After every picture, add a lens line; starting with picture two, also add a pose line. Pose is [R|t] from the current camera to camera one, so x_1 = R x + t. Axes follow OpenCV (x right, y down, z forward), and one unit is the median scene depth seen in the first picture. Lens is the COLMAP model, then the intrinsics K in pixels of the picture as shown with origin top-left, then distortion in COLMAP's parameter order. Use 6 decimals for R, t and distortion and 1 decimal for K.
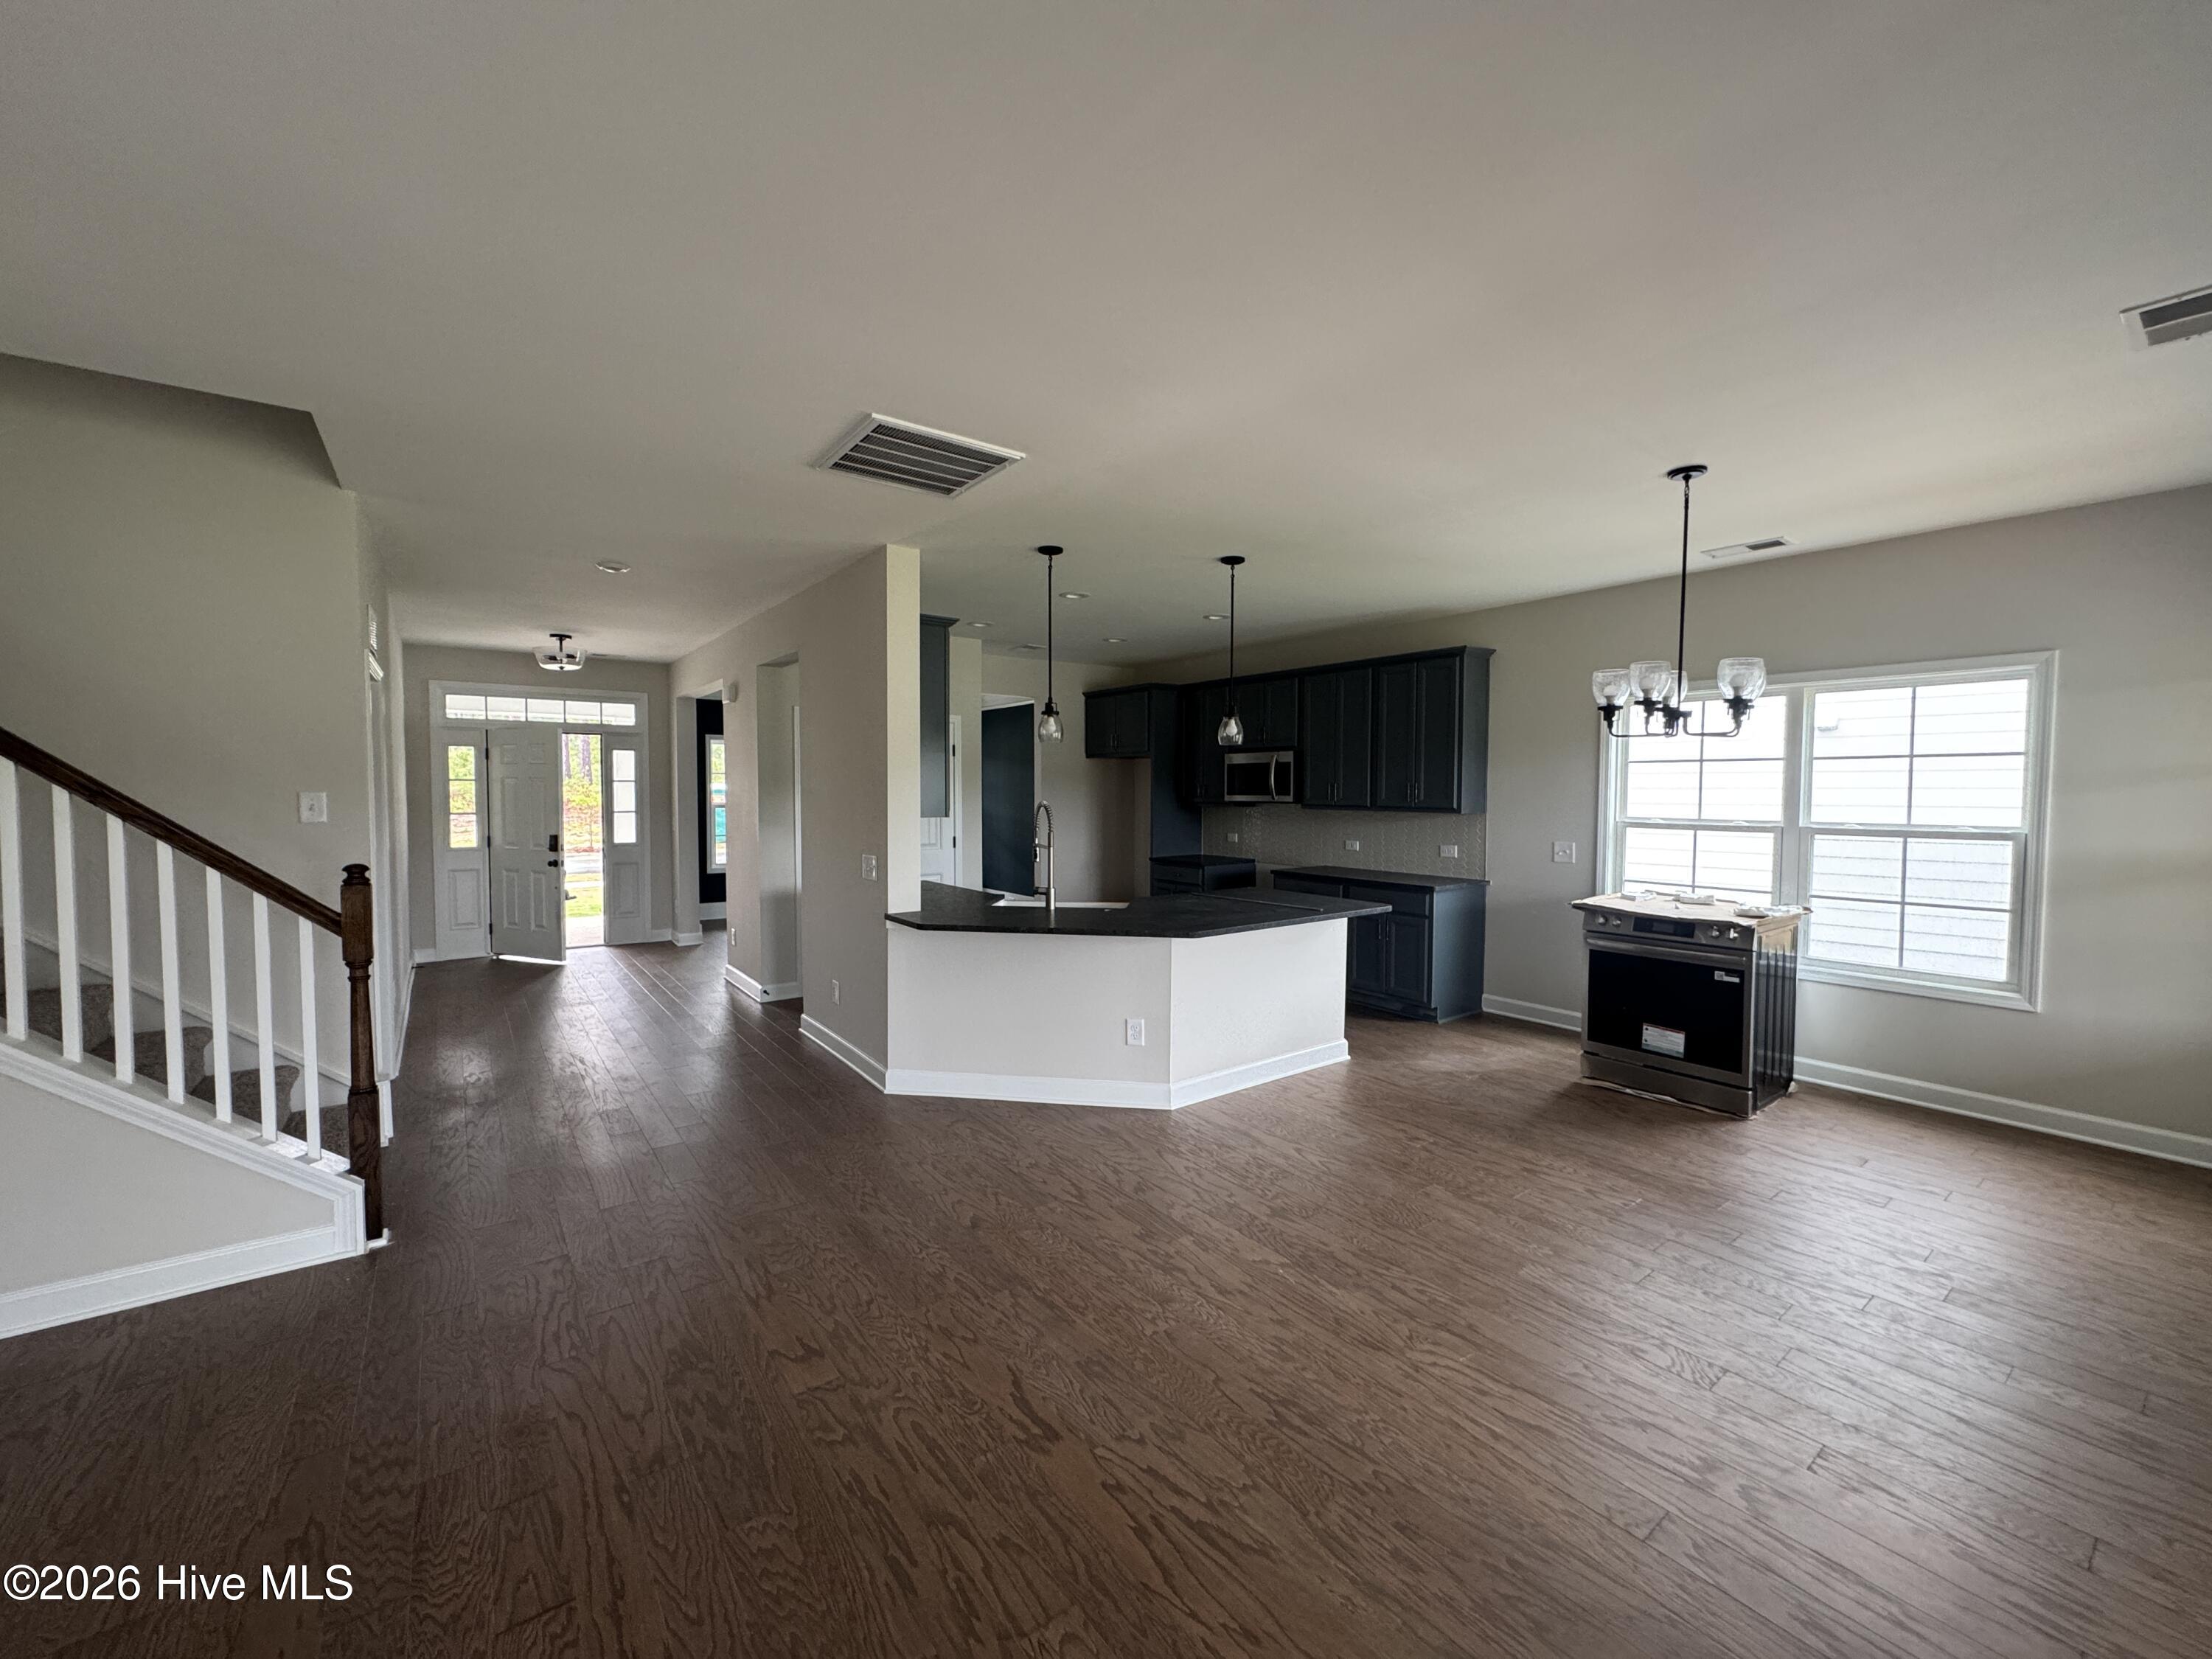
lens RADIAL K [[881.8, 0, 1106.0], [0, 881.8, 829.5], [0, 0, 1]] dist [0.001605, 0.000259]
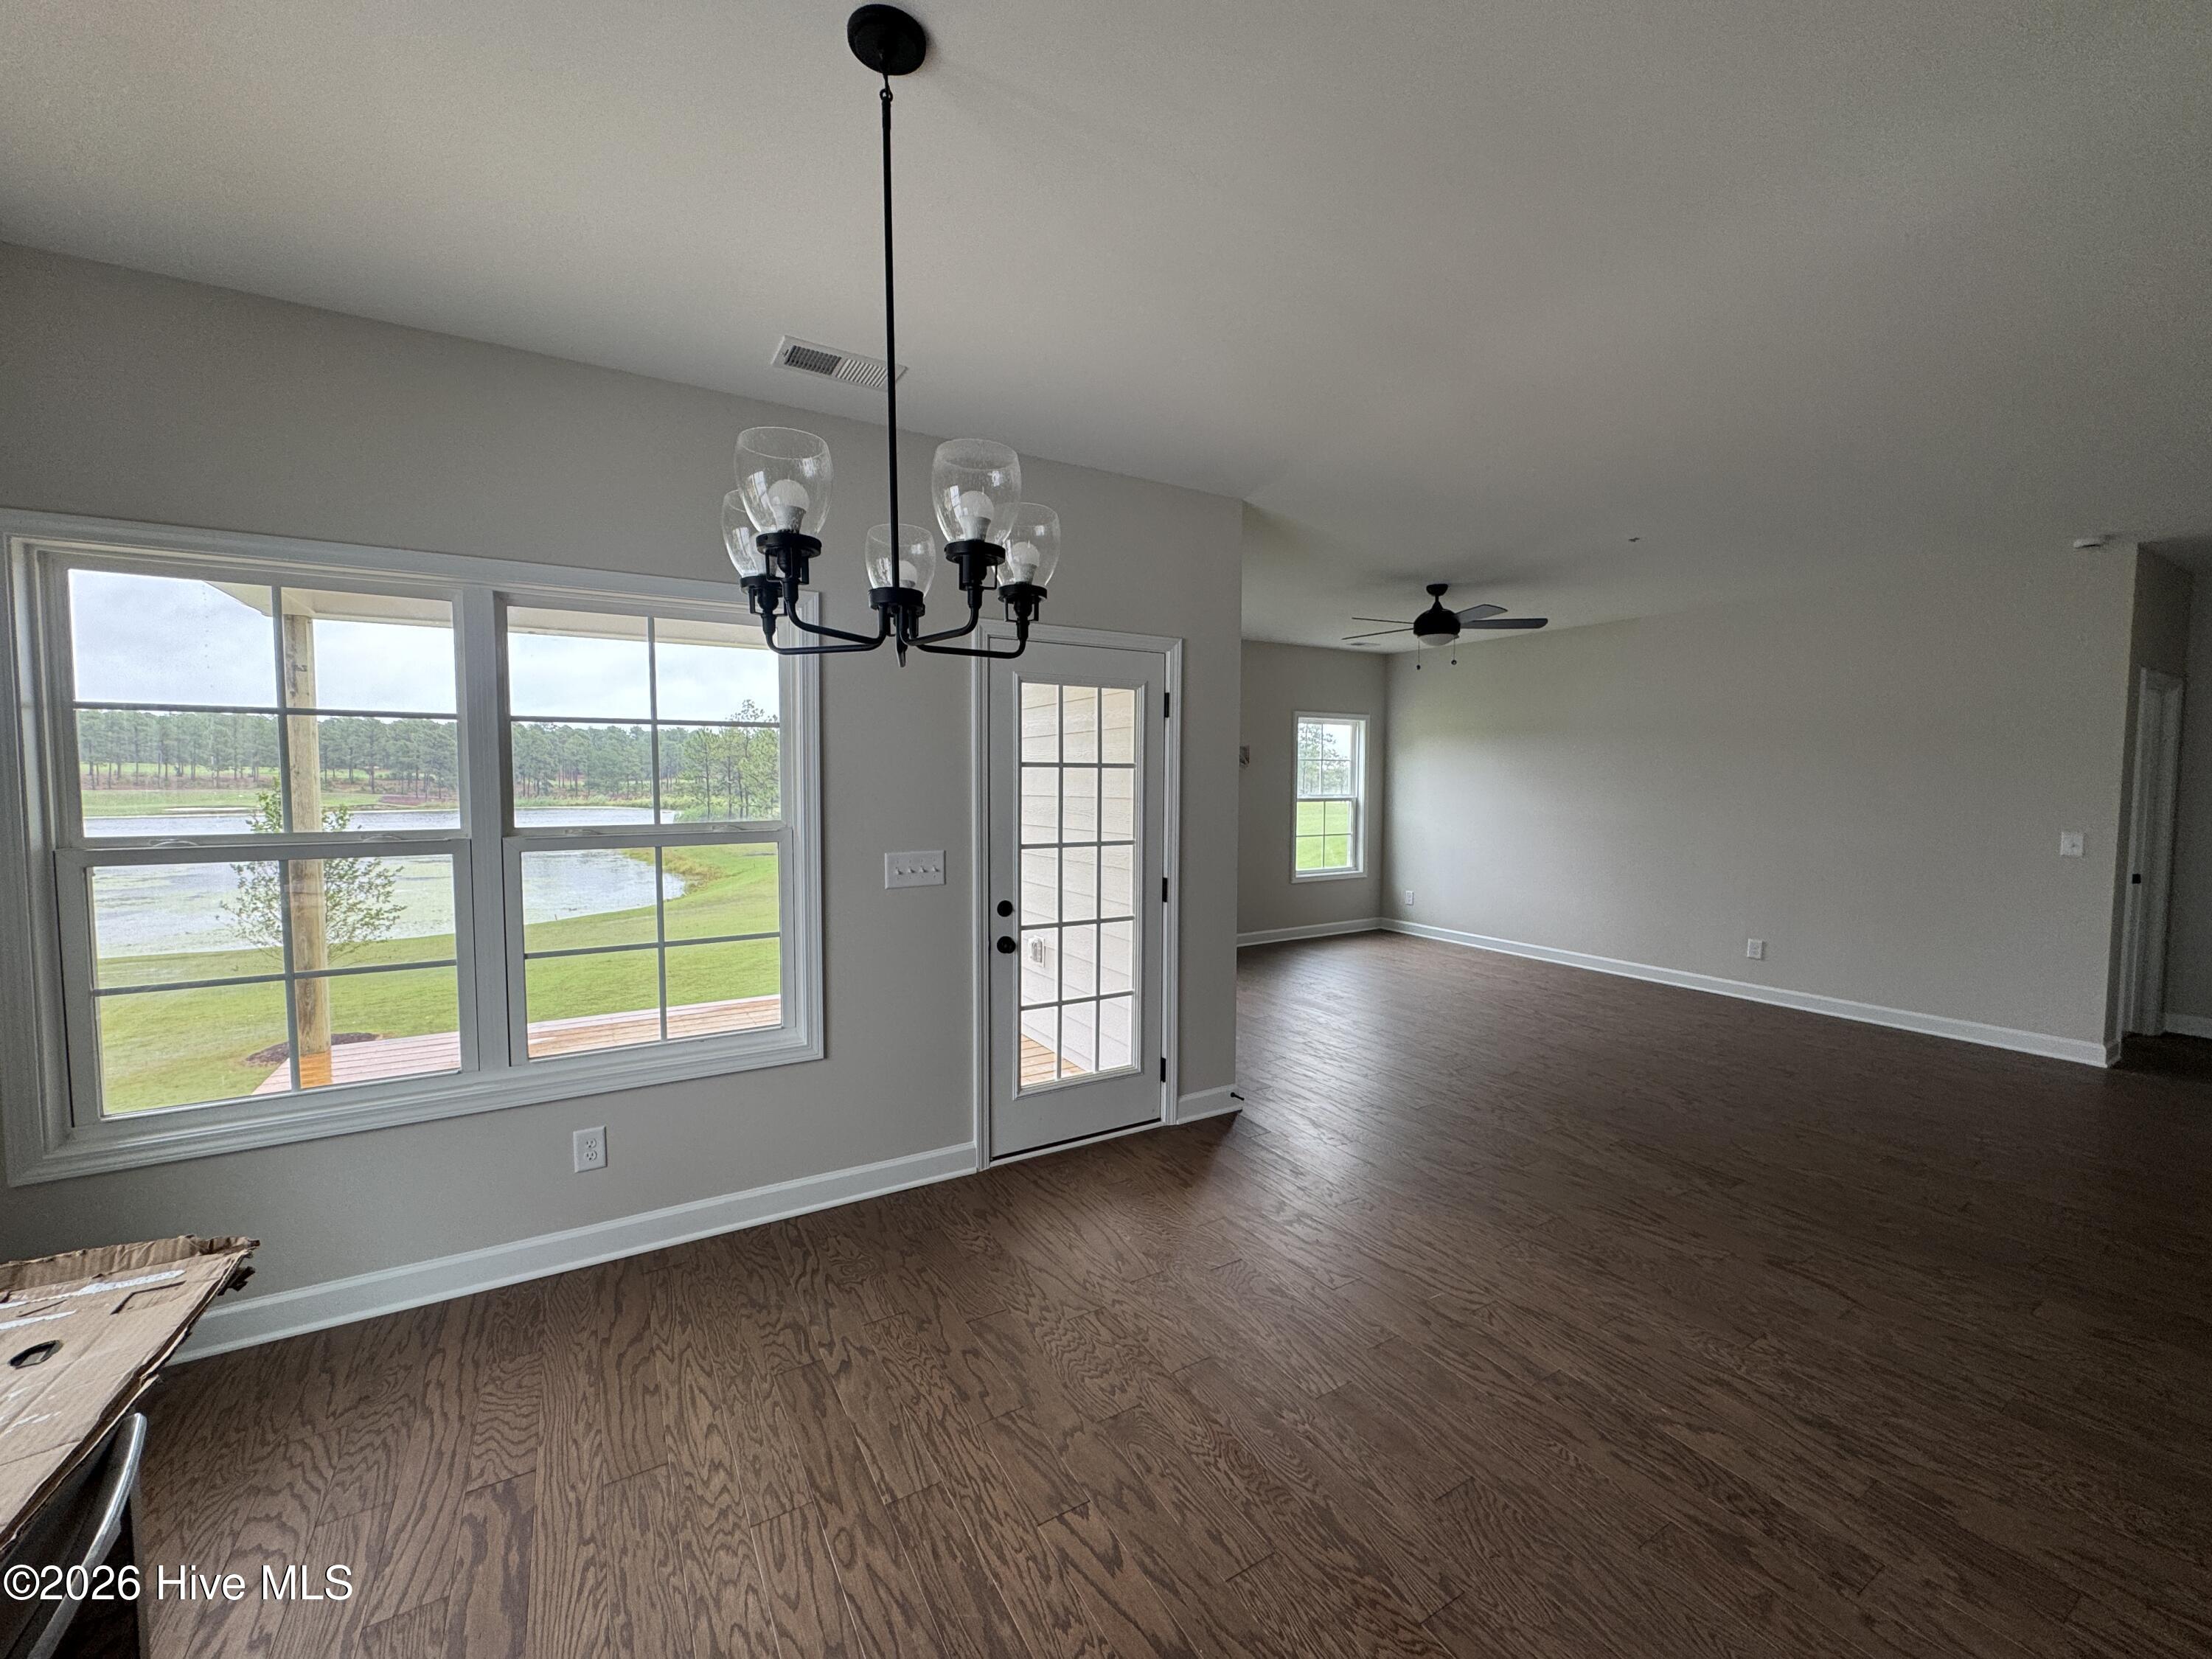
lens RADIAL K [[881.8, 0, 1106.0], [0, 881.8, 829.5], [0, 0, 1]] dist [0.001605, 0.000259]
pose [[-0.994788, -0.010273, 0.101450, 0.631149], [0.000295, 0.994618, 0.103612, -0.080311], [-0.101968, 0.103102, -0.989430, 1.827503]]
